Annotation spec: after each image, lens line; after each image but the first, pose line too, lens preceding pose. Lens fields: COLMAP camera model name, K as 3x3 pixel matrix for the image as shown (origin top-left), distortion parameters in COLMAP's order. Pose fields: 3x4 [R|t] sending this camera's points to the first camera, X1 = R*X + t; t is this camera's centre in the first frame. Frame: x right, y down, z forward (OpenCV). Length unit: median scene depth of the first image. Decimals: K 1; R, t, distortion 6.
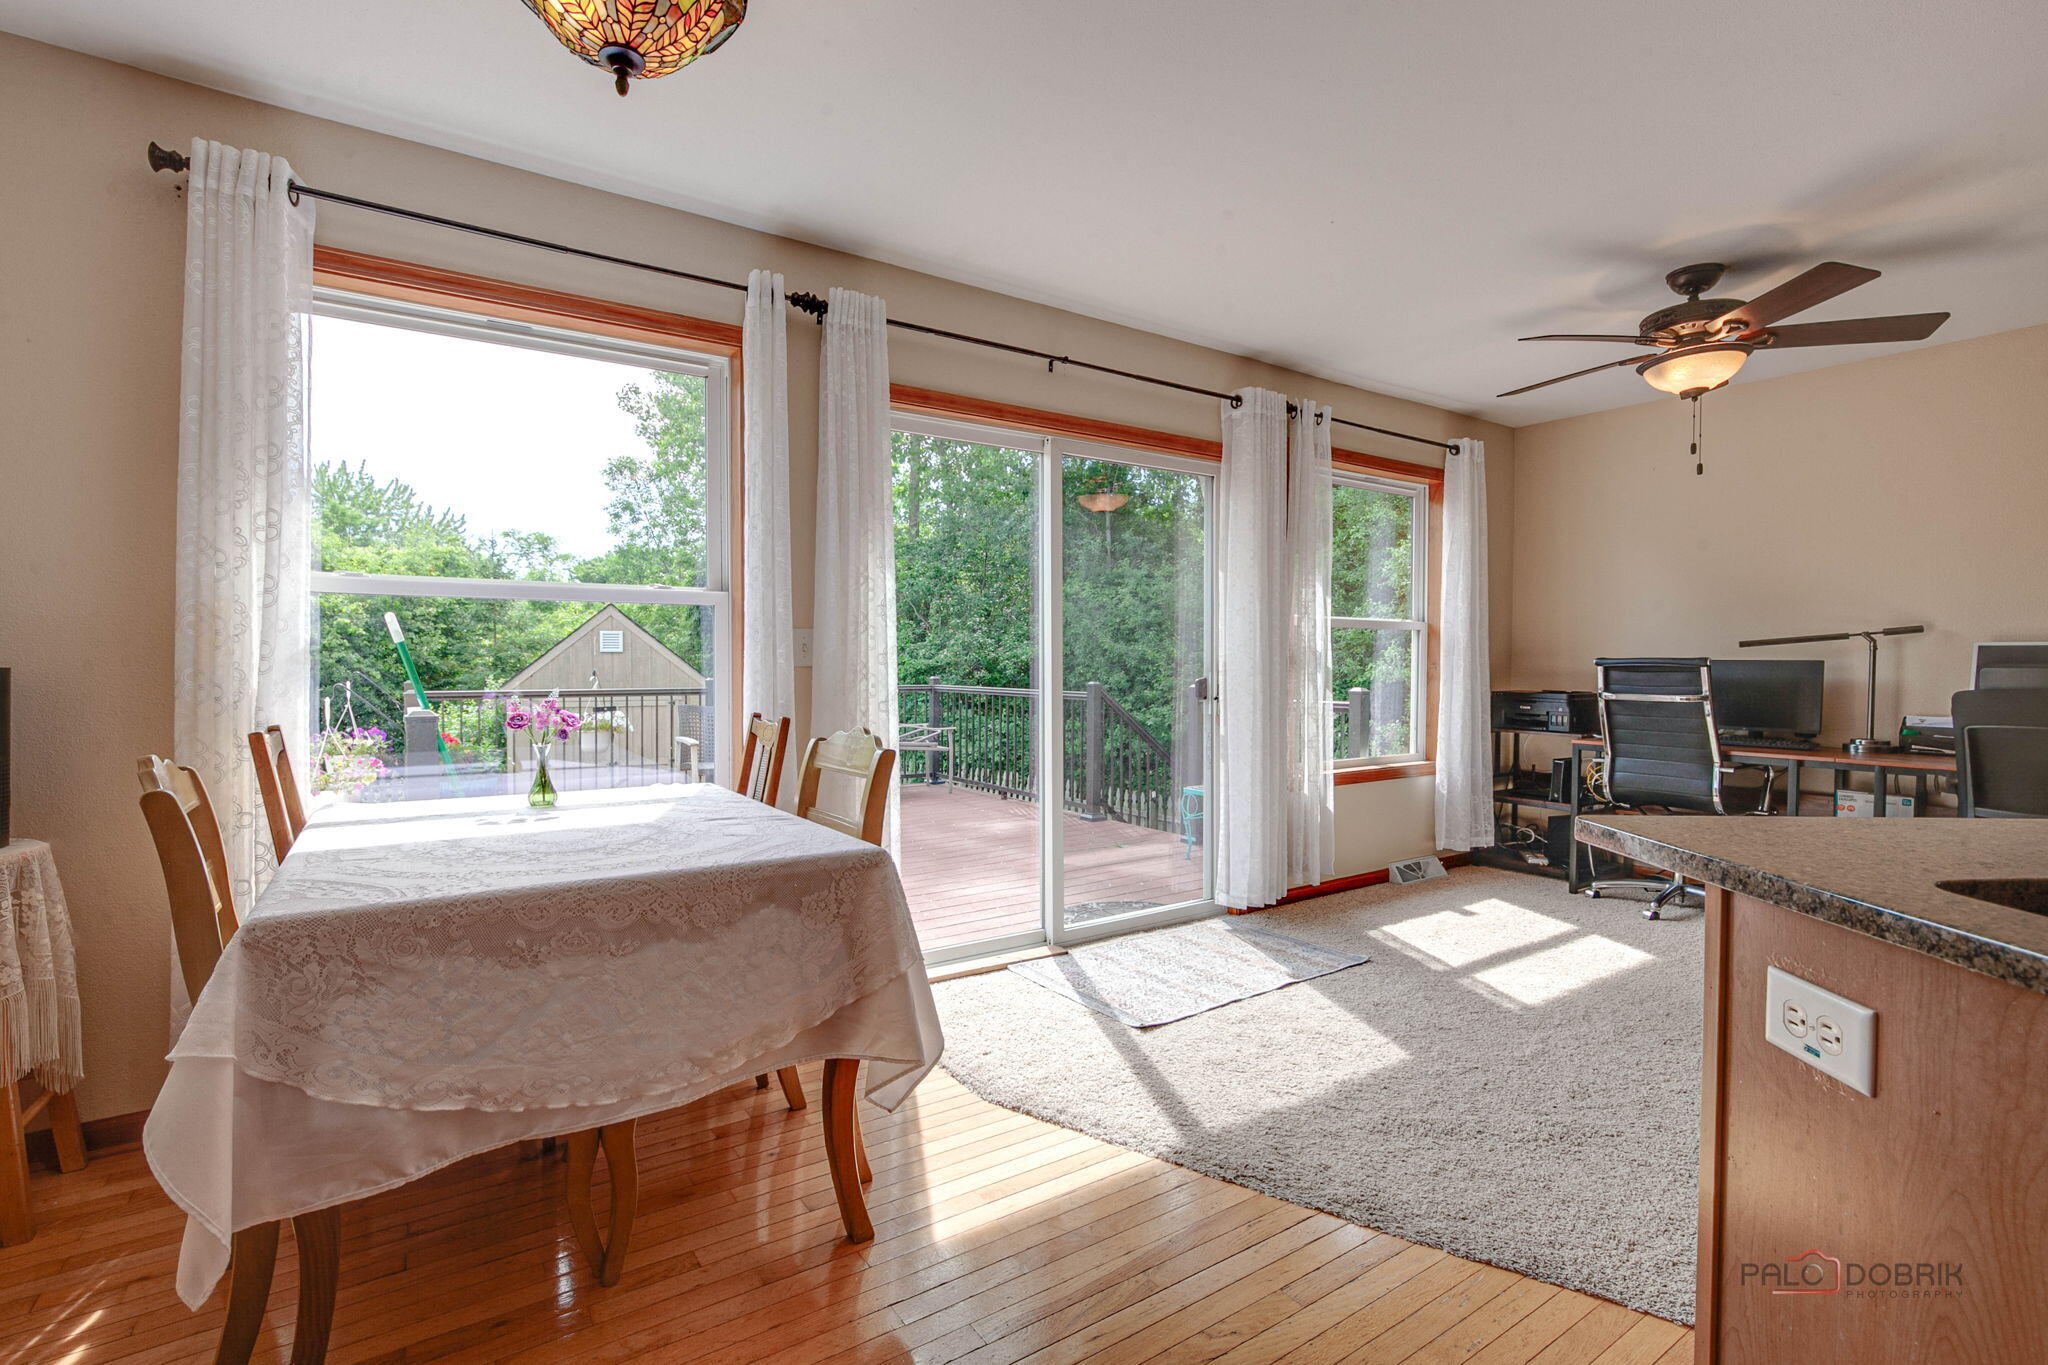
lens RADIAL K [[935.4, 0, 1020.5], [0, 935.4, 683.9], [0, 0, 1]] dist [-0.016415, 0.003880]
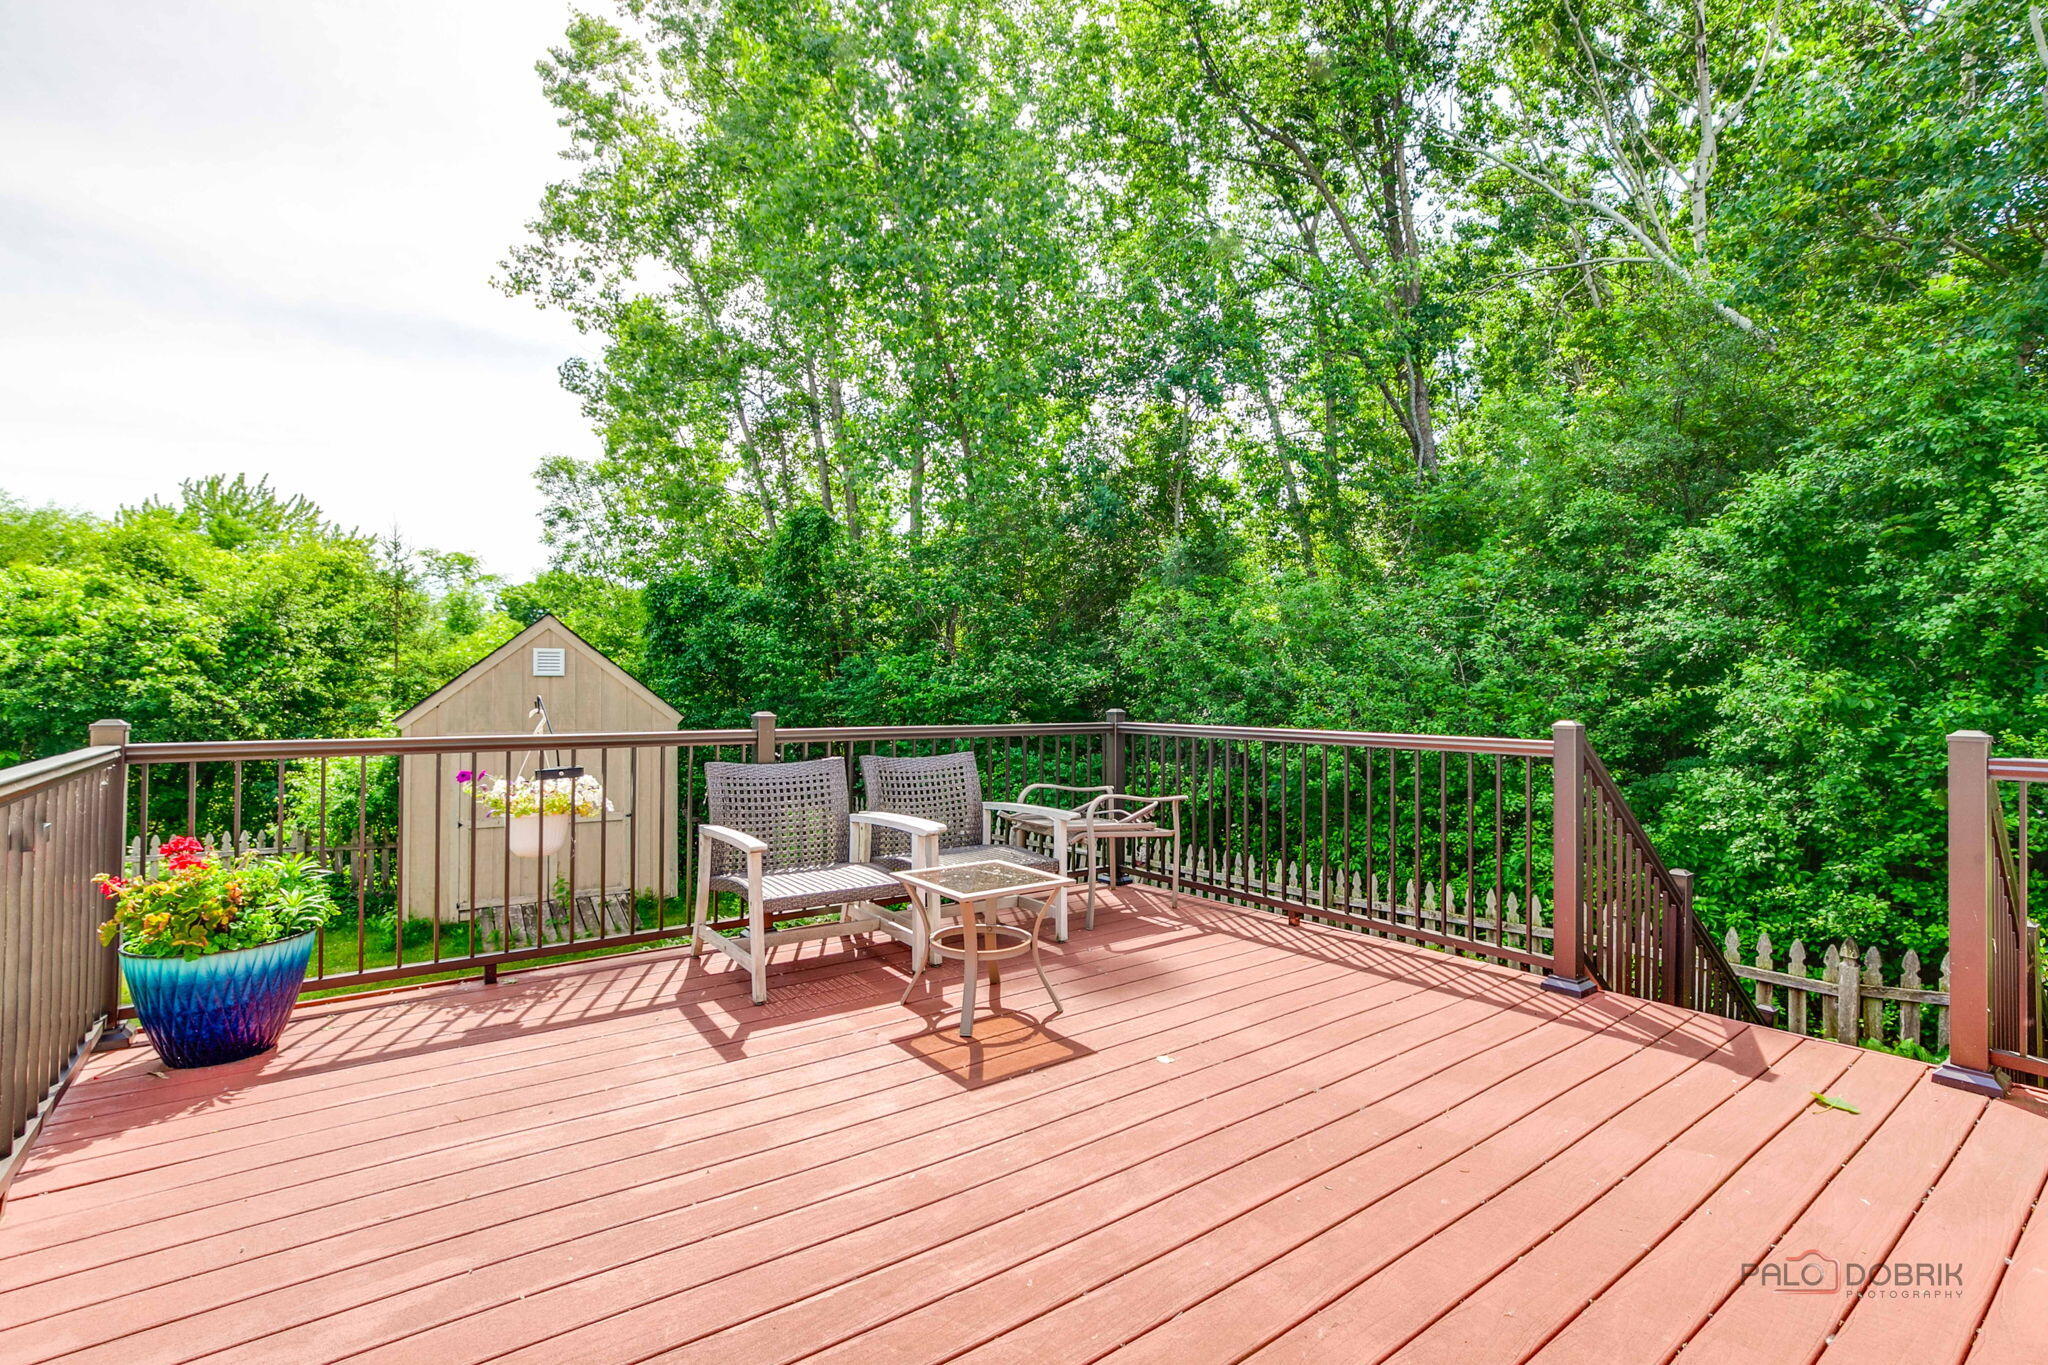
lens RADIAL K [[935.4, 0, 1018.4], [0, 935.4, 676.8], [0, 0, 1]] dist [-0.016415, 0.003880]
pose [[0.997978, 0.000260, 0.063564, -0.438163], [0.002468, 0.999079, -0.042848, -0.000479], [-0.063516, 0.042918, 0.997058, 0.921549]]
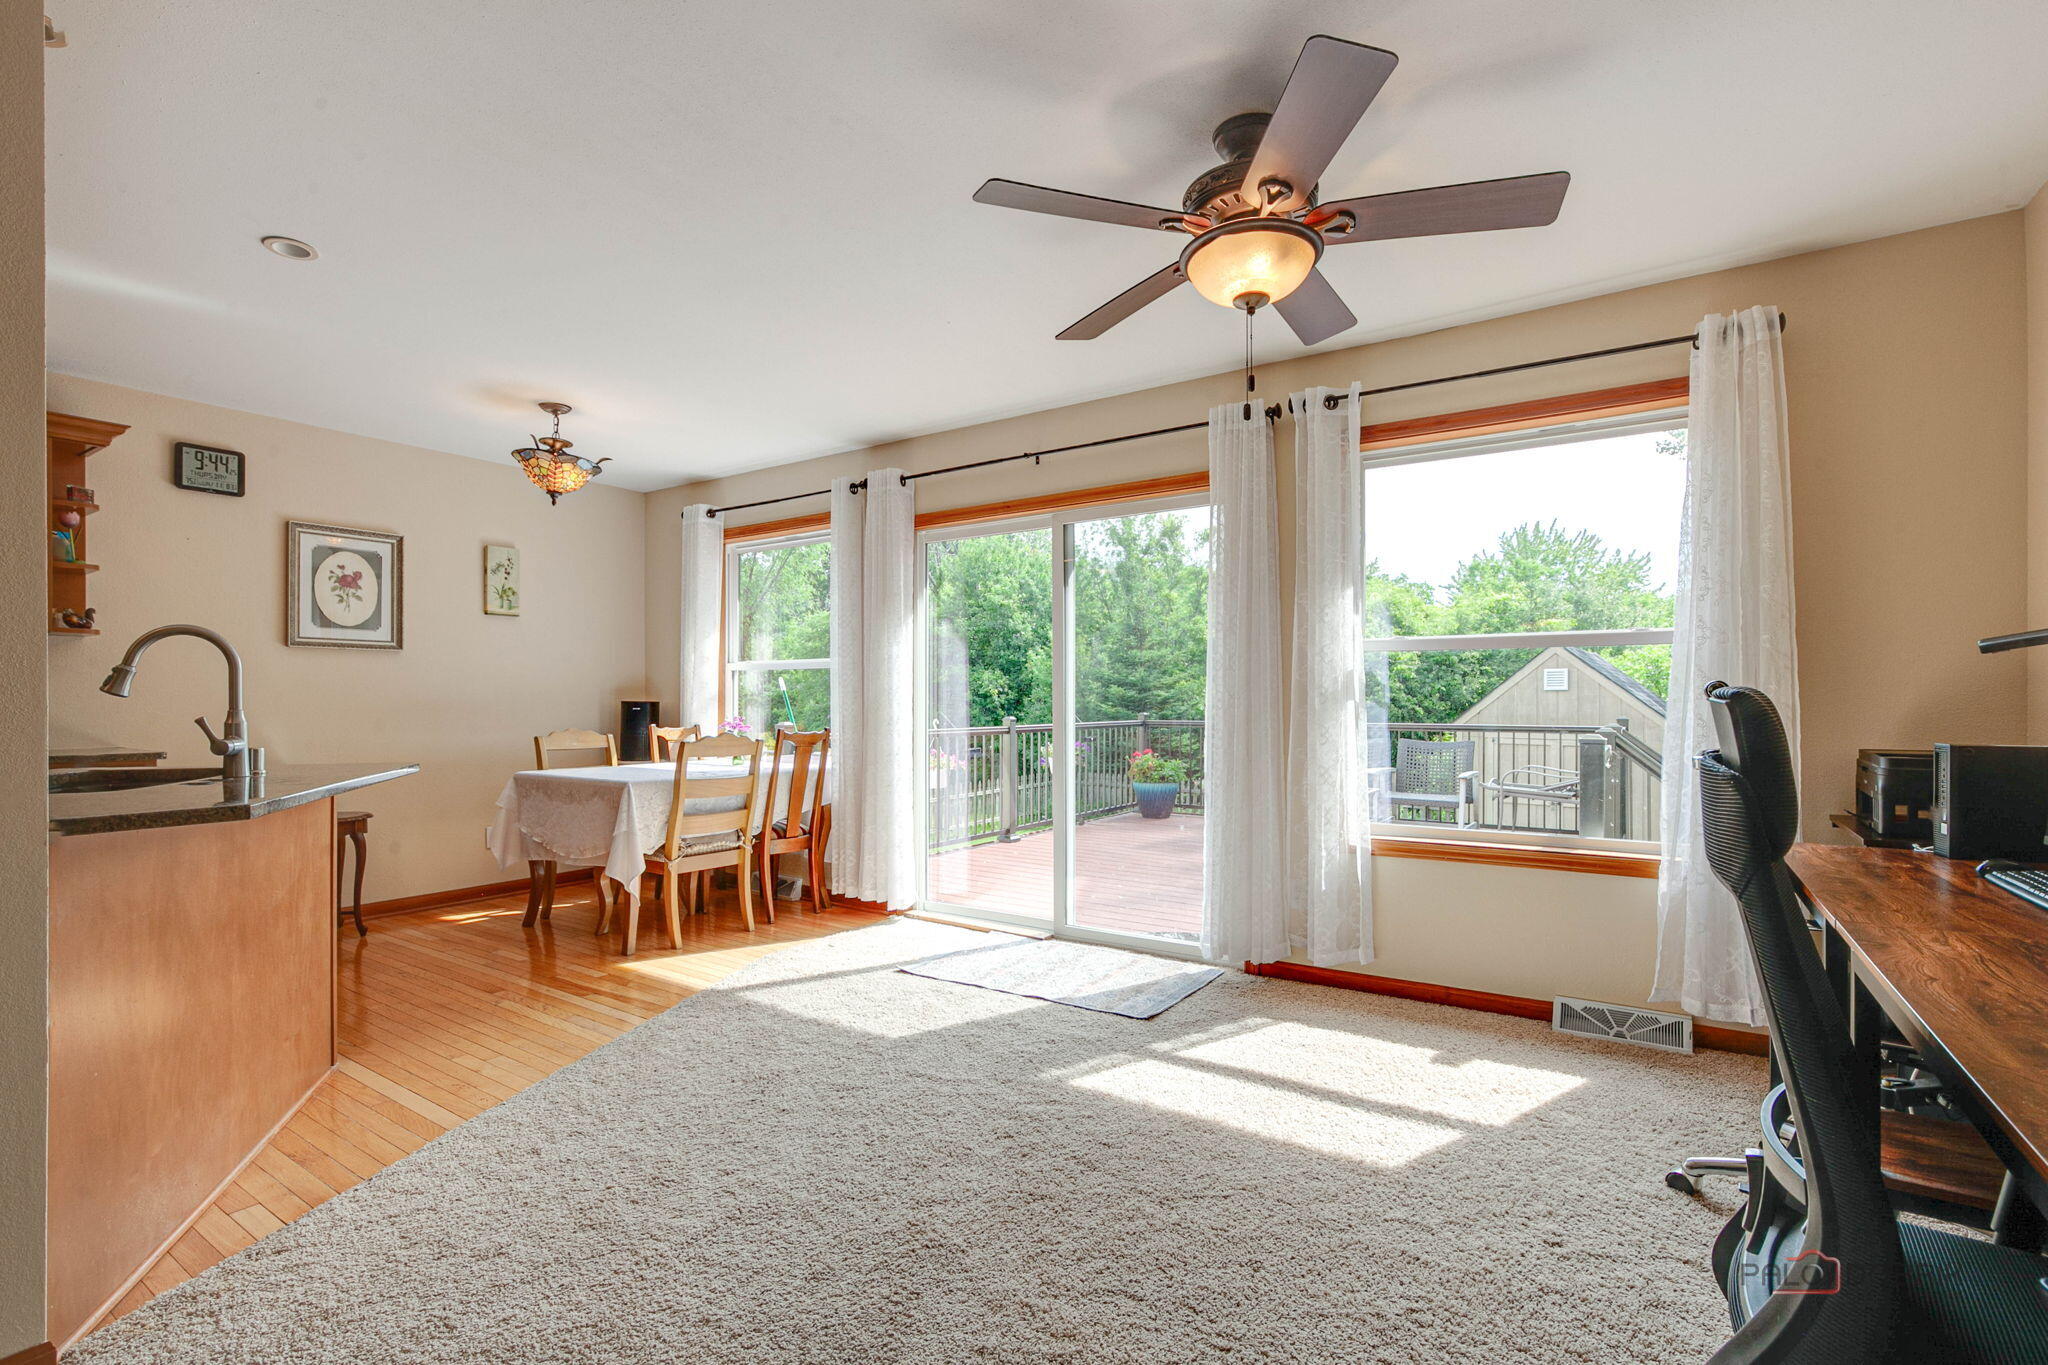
lens RADIAL K [[935.4, 0, 1045.6], [0, 935.4, 695.7], [0, 0, 1]] dist [-0.016415, 0.003880]
pose [[0.386848, -0.006908, -0.922118, 1.066261], [-0.019941, 0.999675, -0.015854, -0.006898], [0.921928, 0.024521, 0.386585, 0.485917]]
